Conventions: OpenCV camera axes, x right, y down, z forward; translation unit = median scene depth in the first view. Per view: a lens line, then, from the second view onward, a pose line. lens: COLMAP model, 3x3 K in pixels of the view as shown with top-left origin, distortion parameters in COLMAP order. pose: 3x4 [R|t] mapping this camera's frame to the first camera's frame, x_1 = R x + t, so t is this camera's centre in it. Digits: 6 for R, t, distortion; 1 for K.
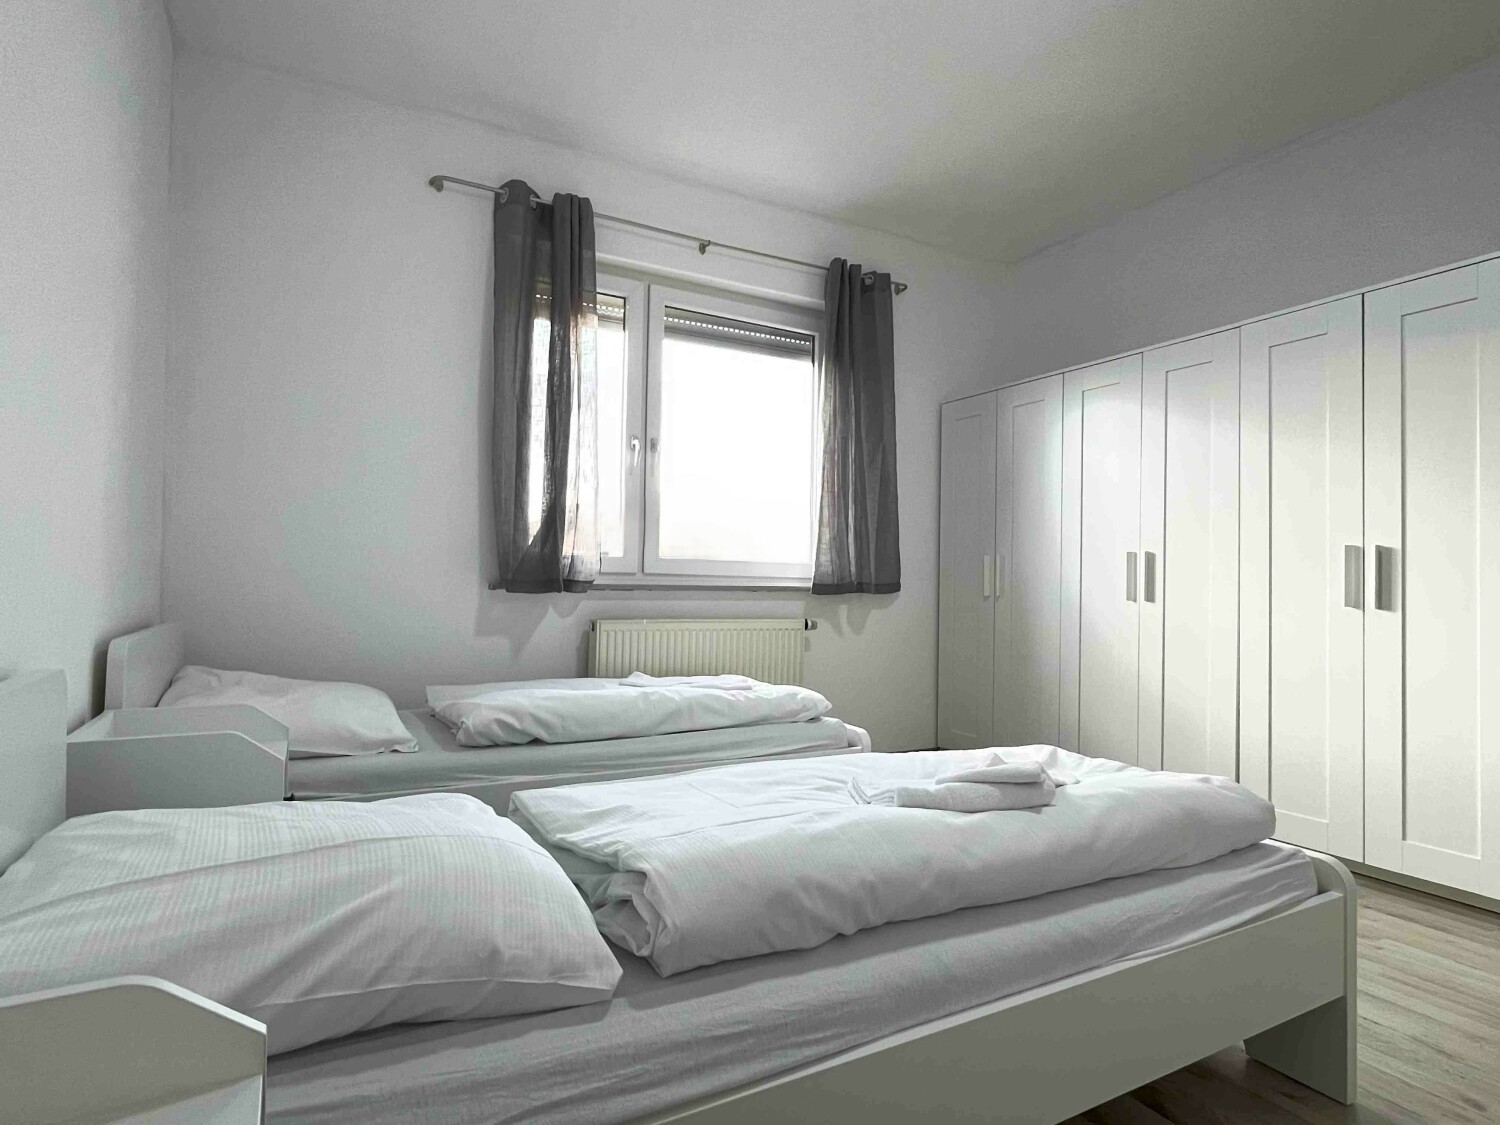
lens RADIAL K [[811.7, 0, 746.5], [0, 811.7, 566.8], [0, 0, 1]] dist [-0.000106, -0.001654]
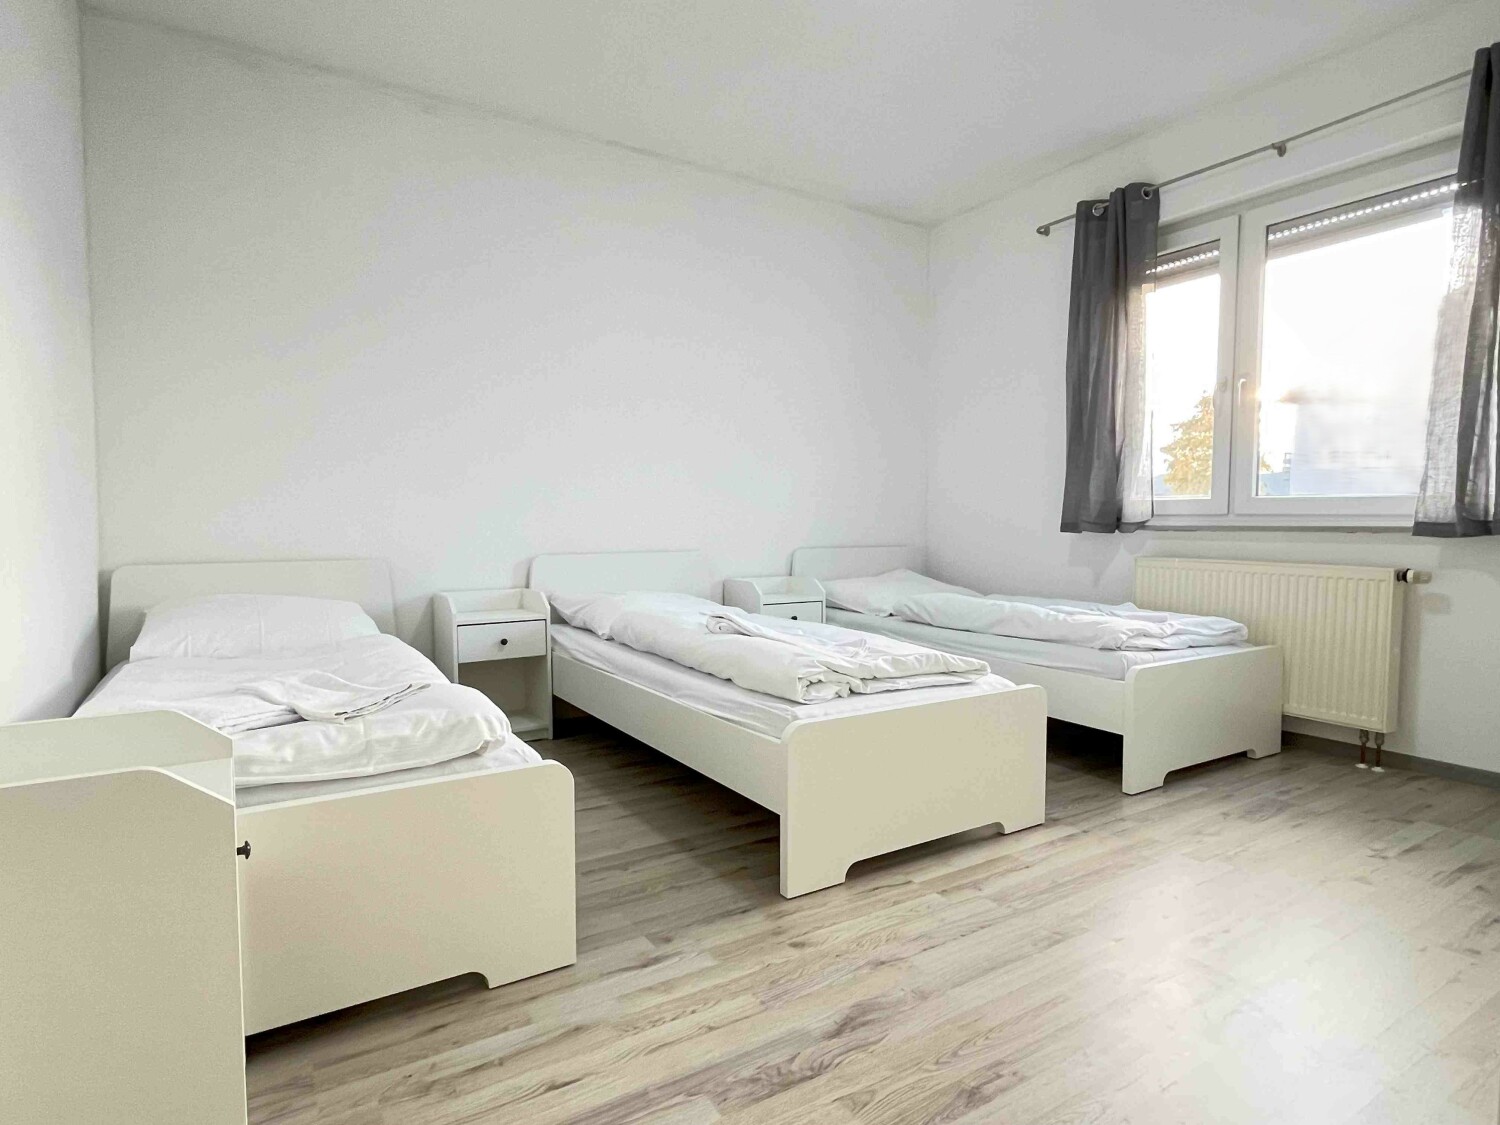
lens RADIAL K [[811.7, 0, 746.6], [0, 811.7, 565.6], [0, 0, 1]] dist [-0.000106, -0.001654]
pose [[0.074330, 0.037905, -0.996513, 0.882559], [0.015681, 0.999109, 0.039173, 0.024450], [0.997110, -0.018538, 0.073670, 0.362960]]
